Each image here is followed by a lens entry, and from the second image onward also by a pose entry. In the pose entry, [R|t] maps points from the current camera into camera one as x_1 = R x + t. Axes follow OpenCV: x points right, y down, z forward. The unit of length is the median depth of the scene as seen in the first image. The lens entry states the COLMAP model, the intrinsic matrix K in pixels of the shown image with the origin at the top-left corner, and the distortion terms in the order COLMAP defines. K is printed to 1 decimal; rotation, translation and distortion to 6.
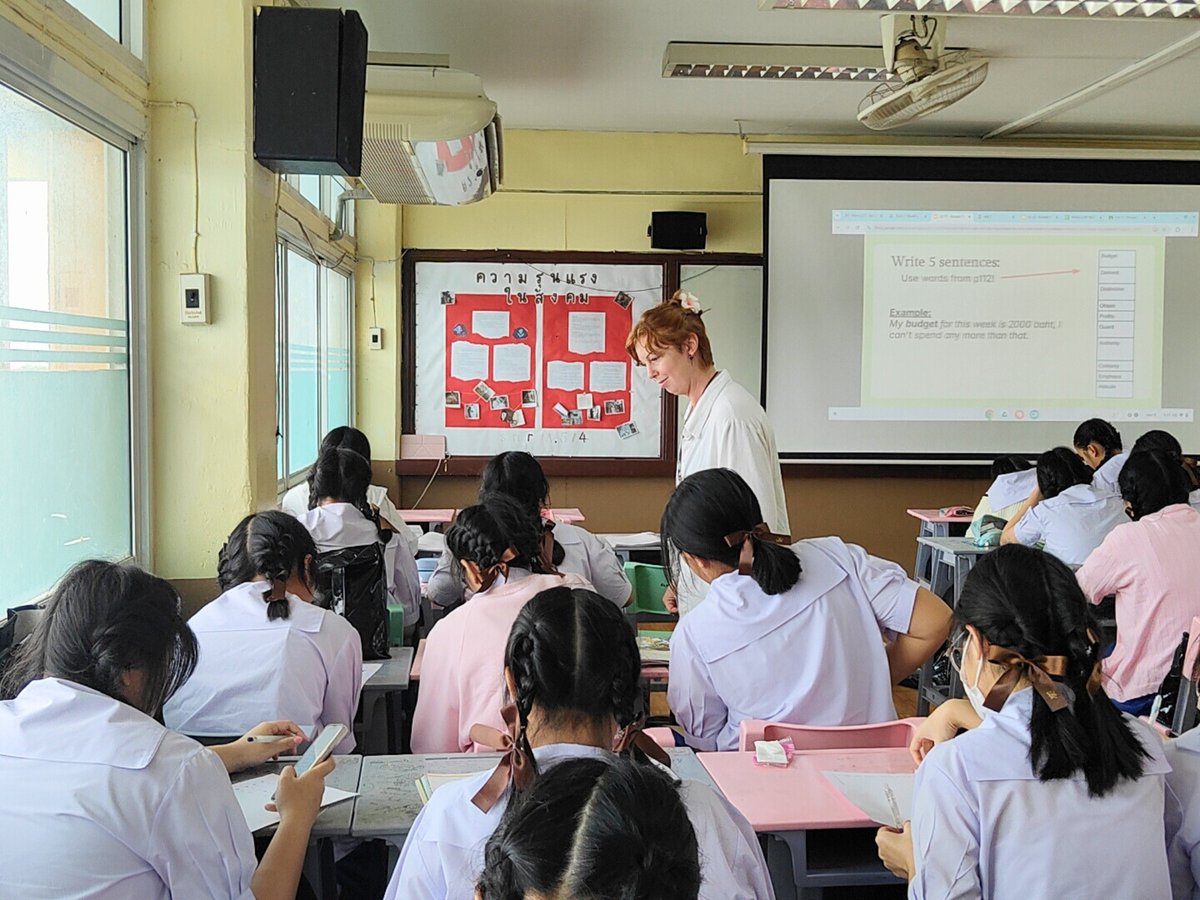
lens RADIAL K [[1359.0, 0, 600.0], [0, 1359.0, 450.0], [0, 0, 1]] dist [0.014010, -0.039812]
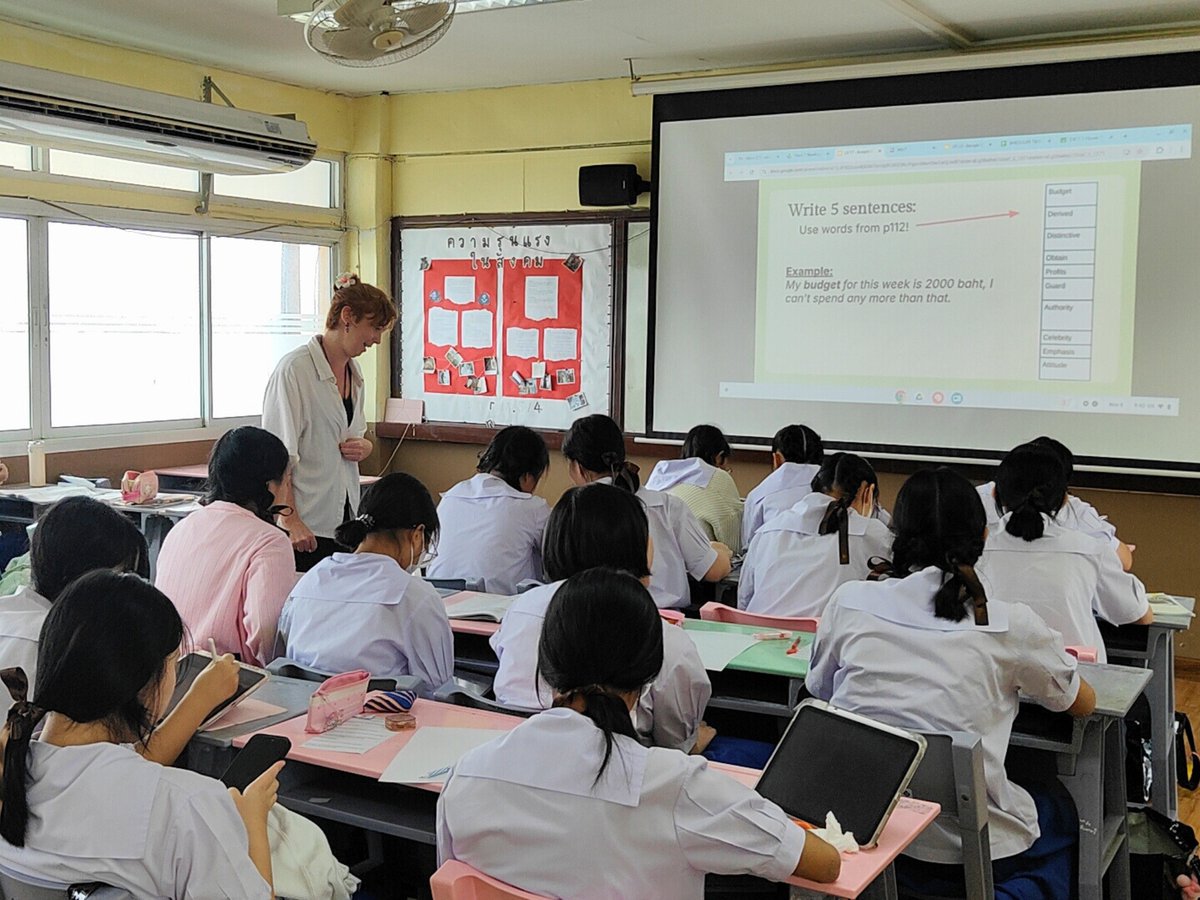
lens RADIAL K [[1359.0, 0, 600.0], [0, 1359.0, 450.0], [0, 0, 1]] dist [0.014010, -0.039812]
pose [[0.846126, 0.053206, -0.530321, 0.540336], [-0.039680, 0.998532, 0.036870, -0.016598], [0.531504, -0.010154, 0.846995, 0.215028]]
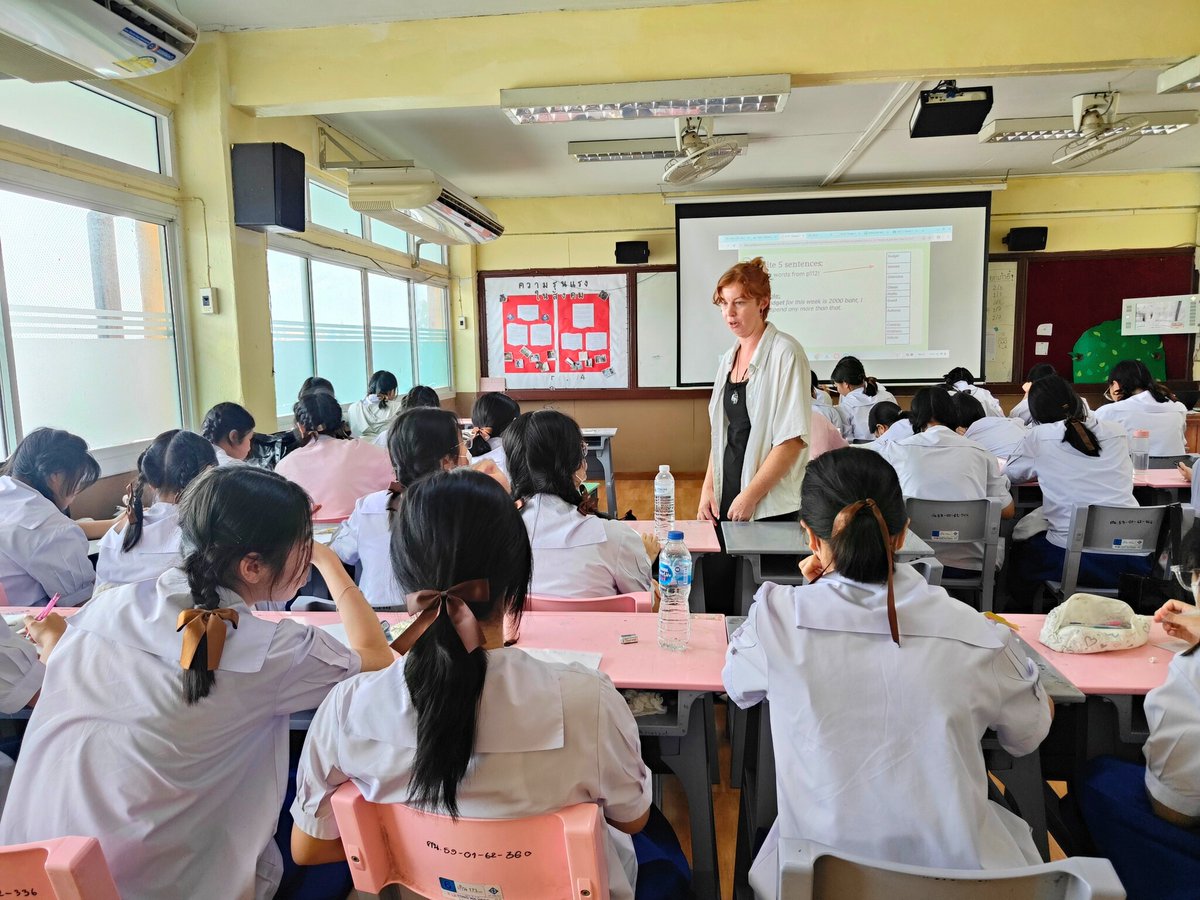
lens RADIAL K [[828.1, 0, 600.0], [0, 828.1, 450.0], [0, 0, 1]] dist [0.001637, 0.000316]
pose [[0.986861, -0.009292, -0.161305, 0.179306], [0.020242, 0.997589, 0.066377, 0.013820], [0.160299, -0.068770, 0.984670, -0.035622]]
